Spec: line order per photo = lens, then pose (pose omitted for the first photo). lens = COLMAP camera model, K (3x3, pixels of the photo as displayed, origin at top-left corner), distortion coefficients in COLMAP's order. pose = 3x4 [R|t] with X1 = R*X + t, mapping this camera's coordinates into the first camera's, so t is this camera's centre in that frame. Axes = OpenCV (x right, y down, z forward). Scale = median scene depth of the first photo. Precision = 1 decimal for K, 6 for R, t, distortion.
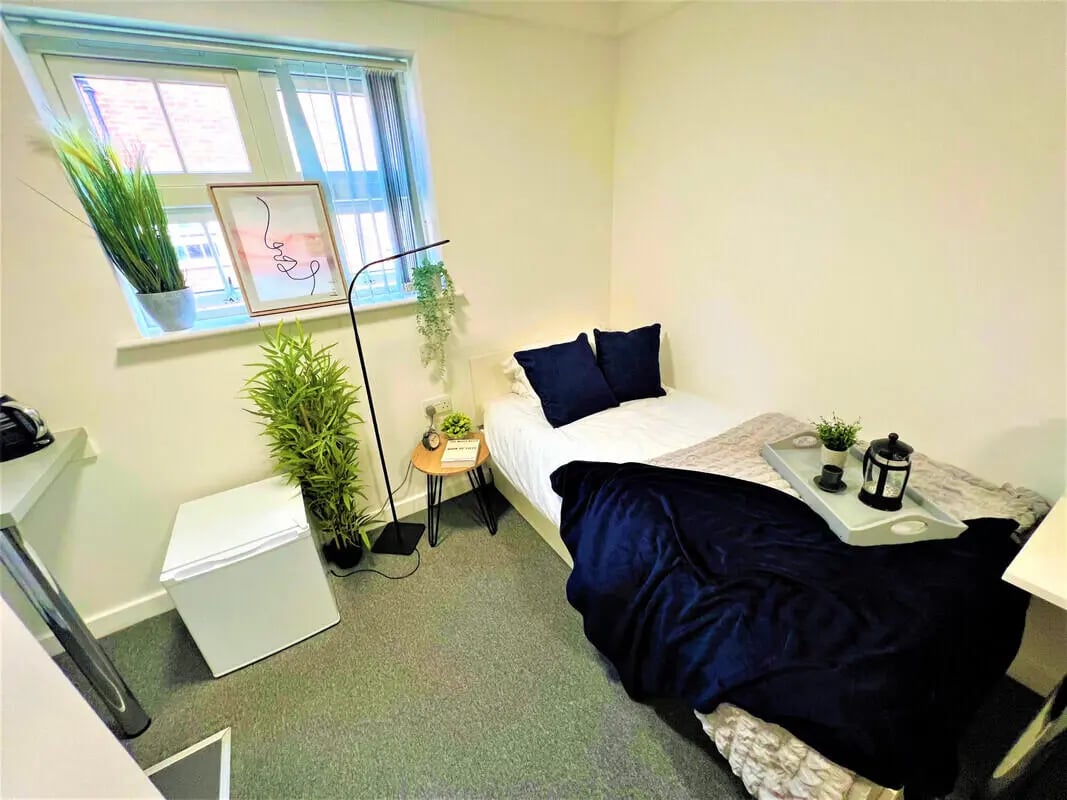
lens RADIAL K [[427.7, 0, 533.5], [0, 427.7, 400.0], [0, 0, 1]] dist [-0.000556, -0.000280]
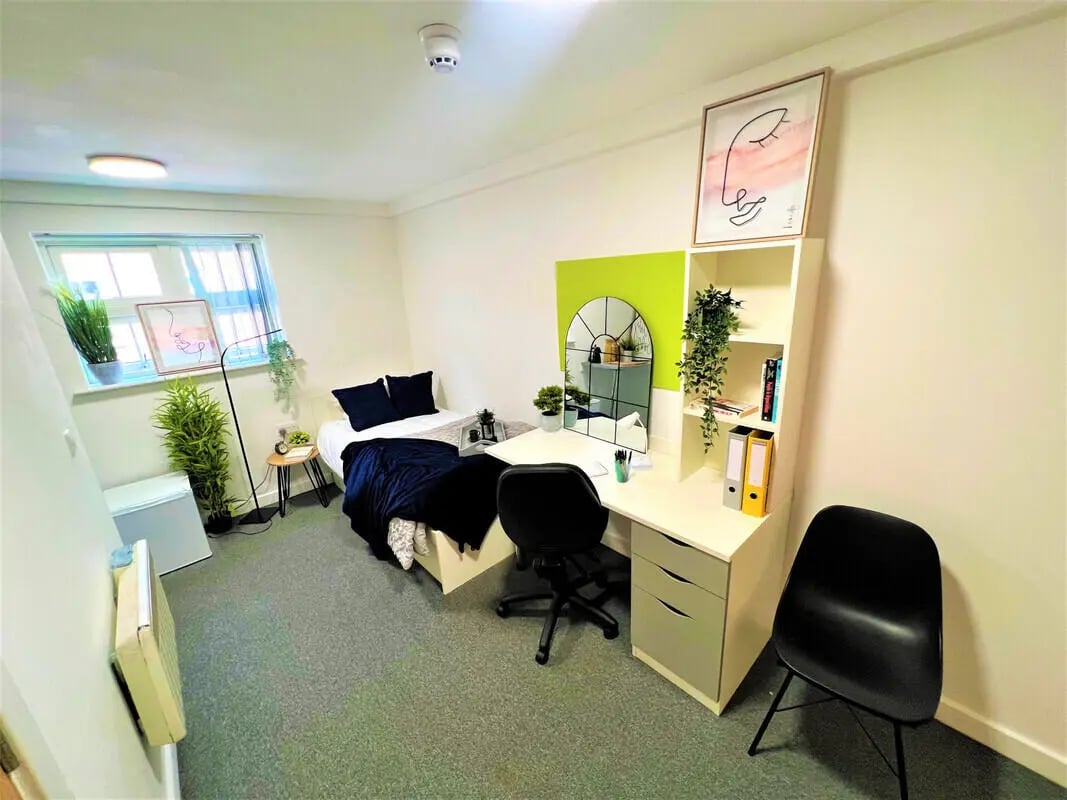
lens RADIAL K [[427.7, 0, 533.5], [0, 427.7, 400.0], [0, 0, 1]] dist [-0.000556, -0.000280]
pose [[0.983582, -0.057114, 0.171188, 0.475672], [0.082459, 0.986017, -0.144811, 0.252471], [-0.160523, 0.156549, 0.974538, -0.821165]]
